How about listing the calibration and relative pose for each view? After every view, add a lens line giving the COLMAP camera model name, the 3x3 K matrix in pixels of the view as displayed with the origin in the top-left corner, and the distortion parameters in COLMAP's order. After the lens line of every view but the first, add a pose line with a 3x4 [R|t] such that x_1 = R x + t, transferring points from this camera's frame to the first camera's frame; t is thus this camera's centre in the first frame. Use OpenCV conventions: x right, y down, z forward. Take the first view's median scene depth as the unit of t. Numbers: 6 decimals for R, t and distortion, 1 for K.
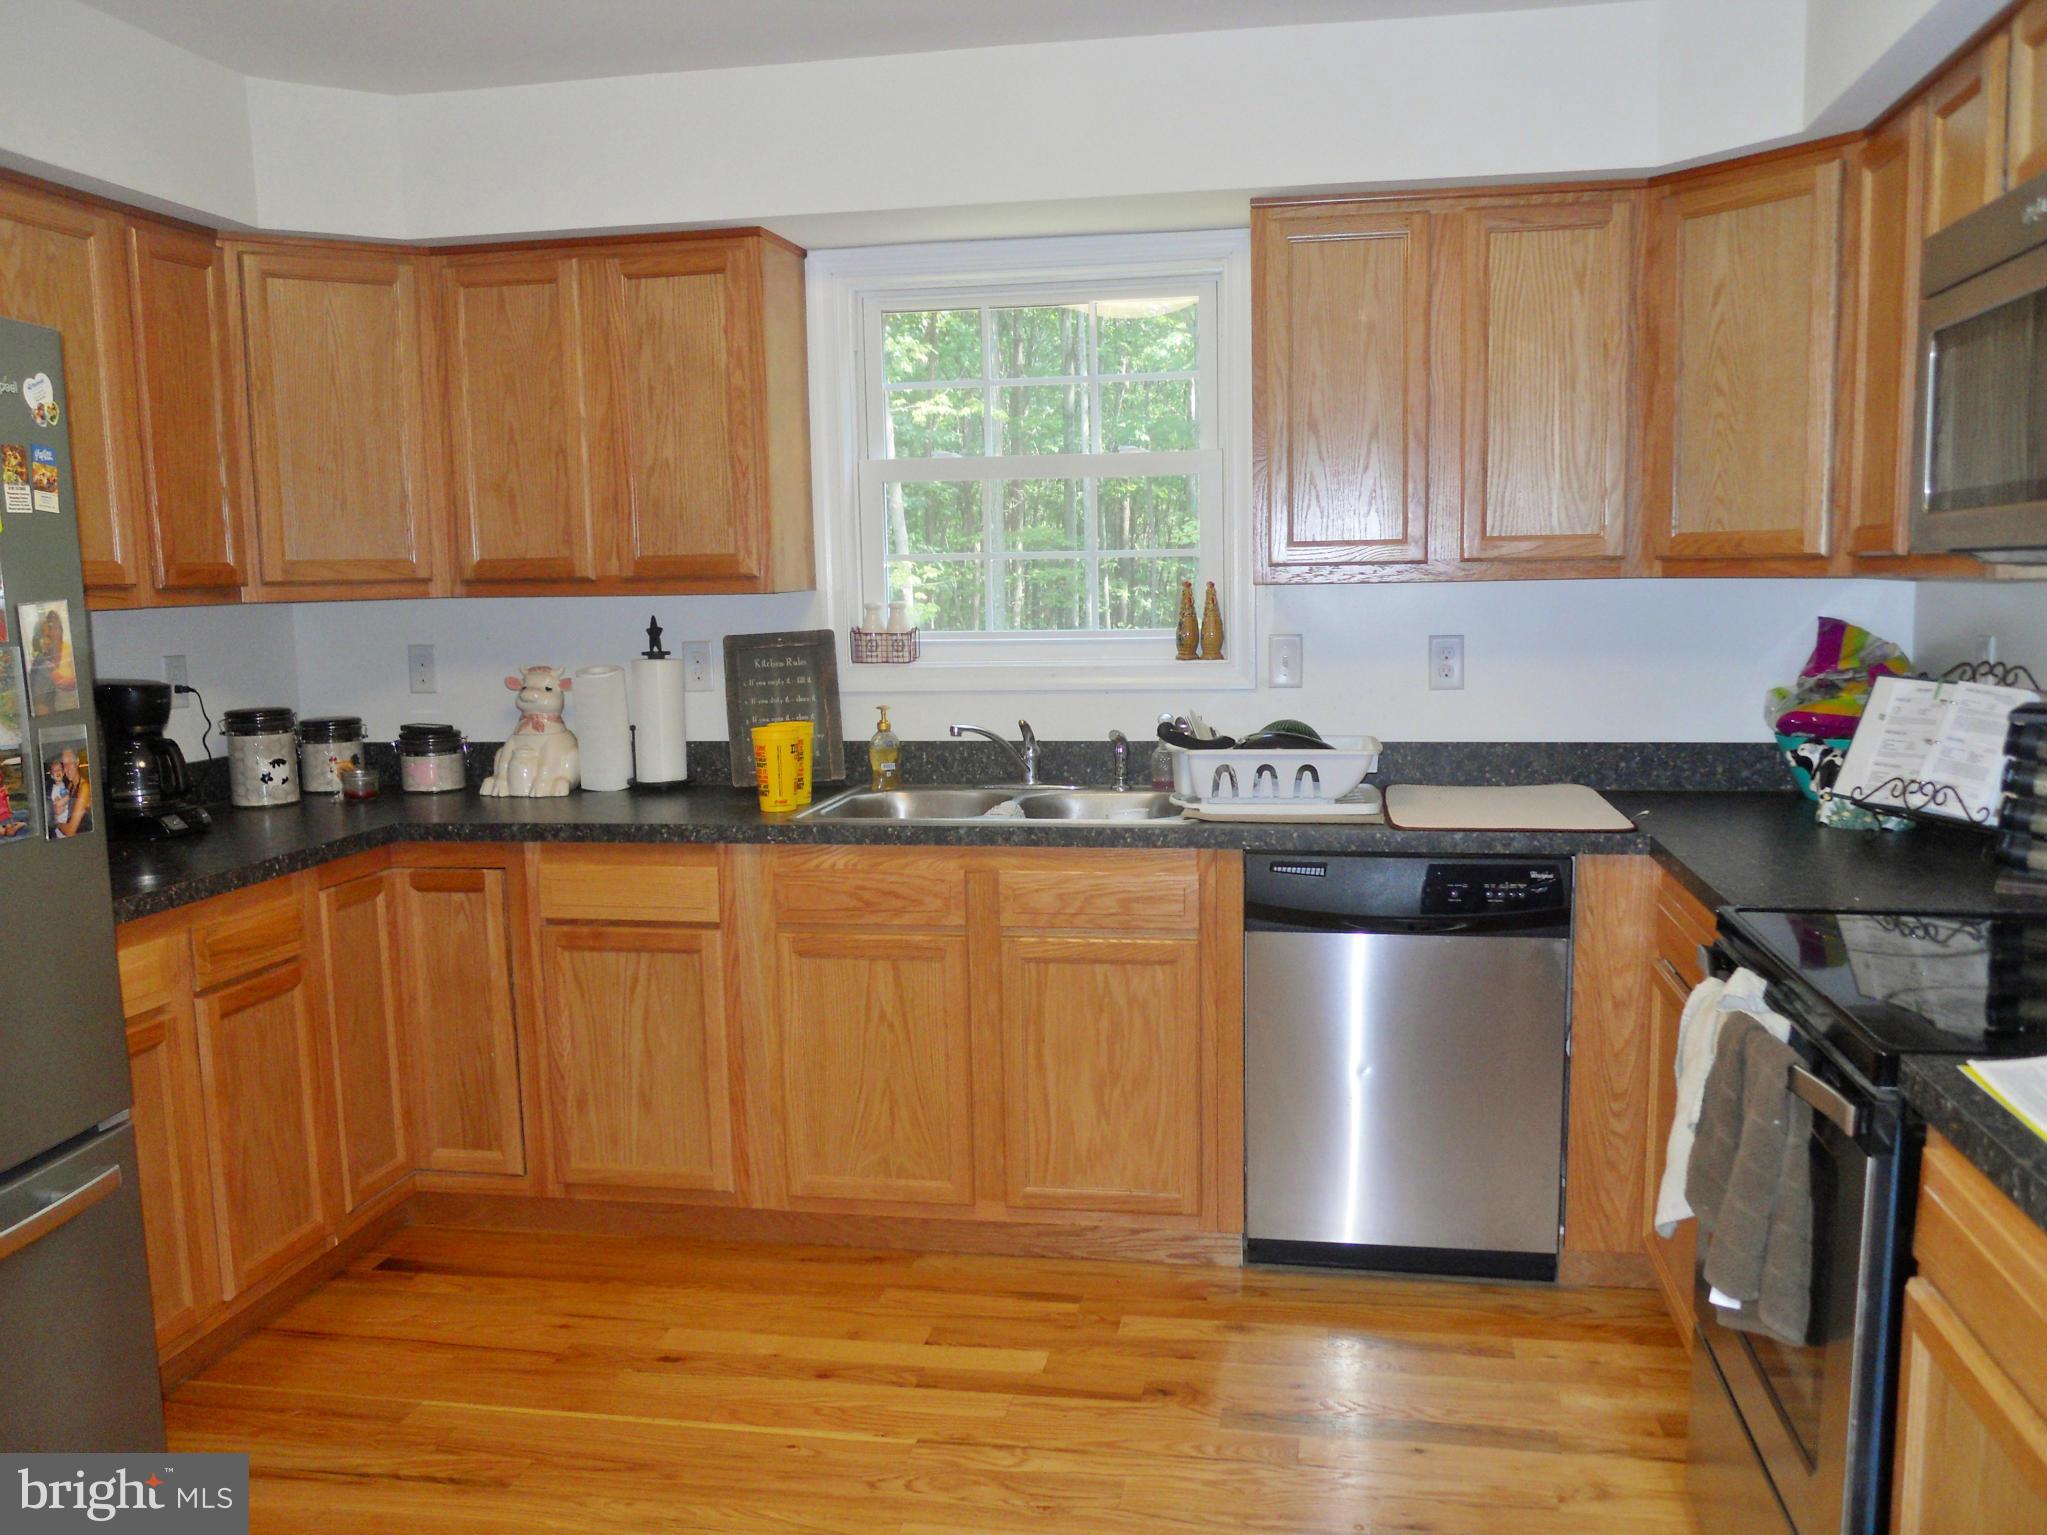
lens RADIAL K [[1673.6, 0, 1026.0], [0, 1673.6, 782.8], [0, 0, 1]] dist [-0.041108, 0.003351]
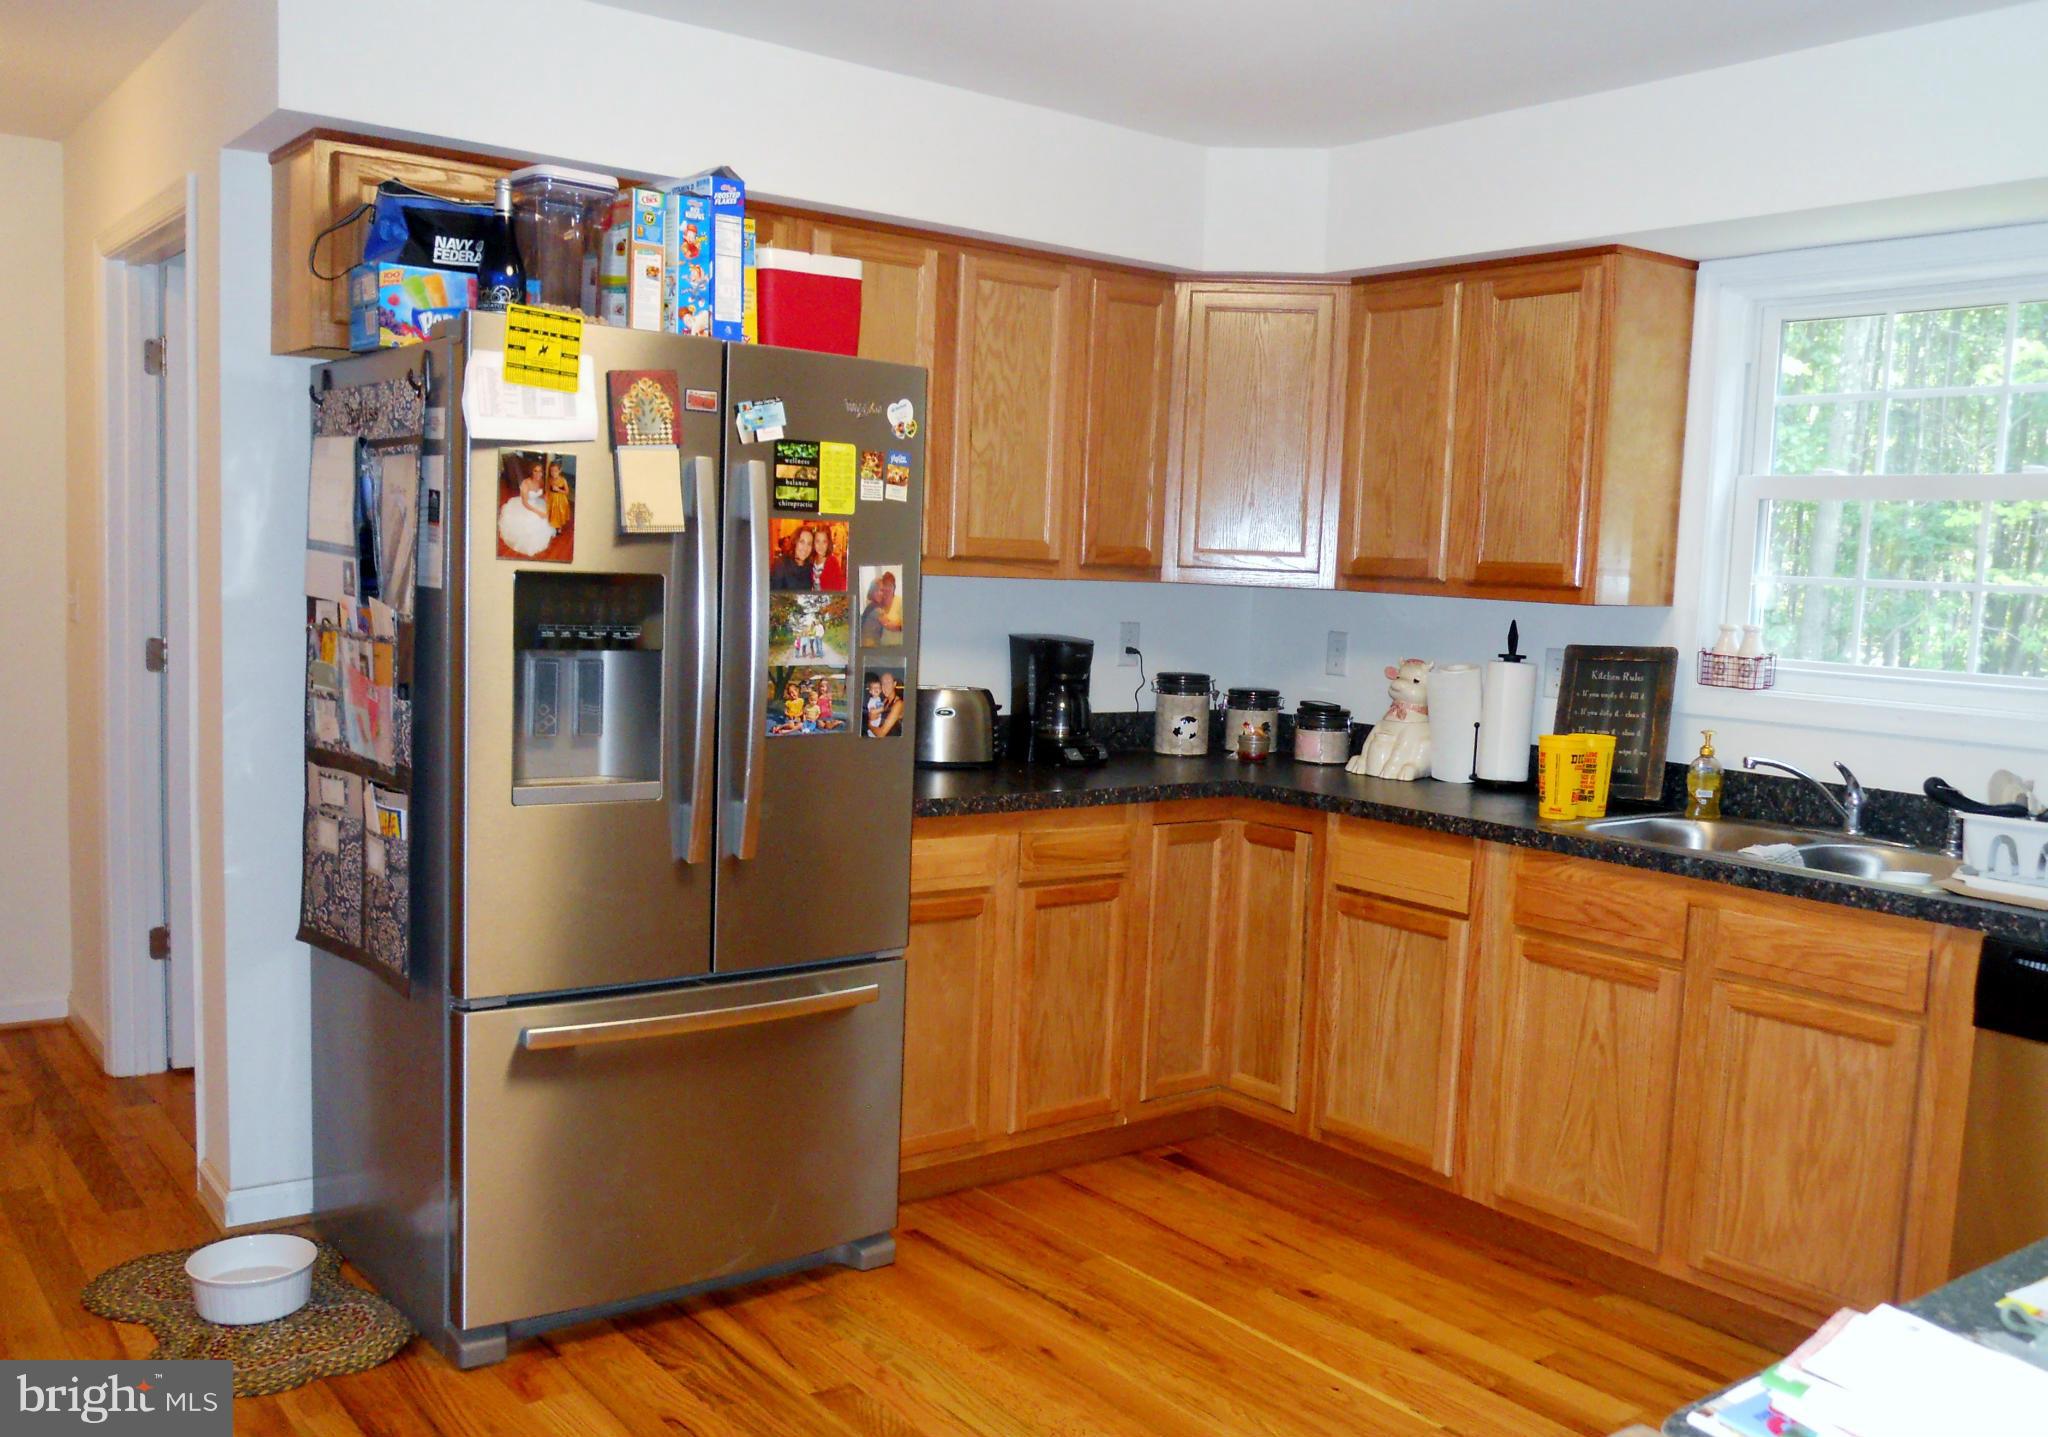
lens RADIAL K [[1758.4, 0, 1022.0], [0, 1758.4, 728.8], [0, 0, 1]] dist [-0.047075, 0.004644]
pose [[0.738140, 0.112233, -0.665247, 0.318144], [-0.138620, 0.990257, 0.013256, -0.006505], [0.660253, 0.082432, 0.746506, -0.005092]]
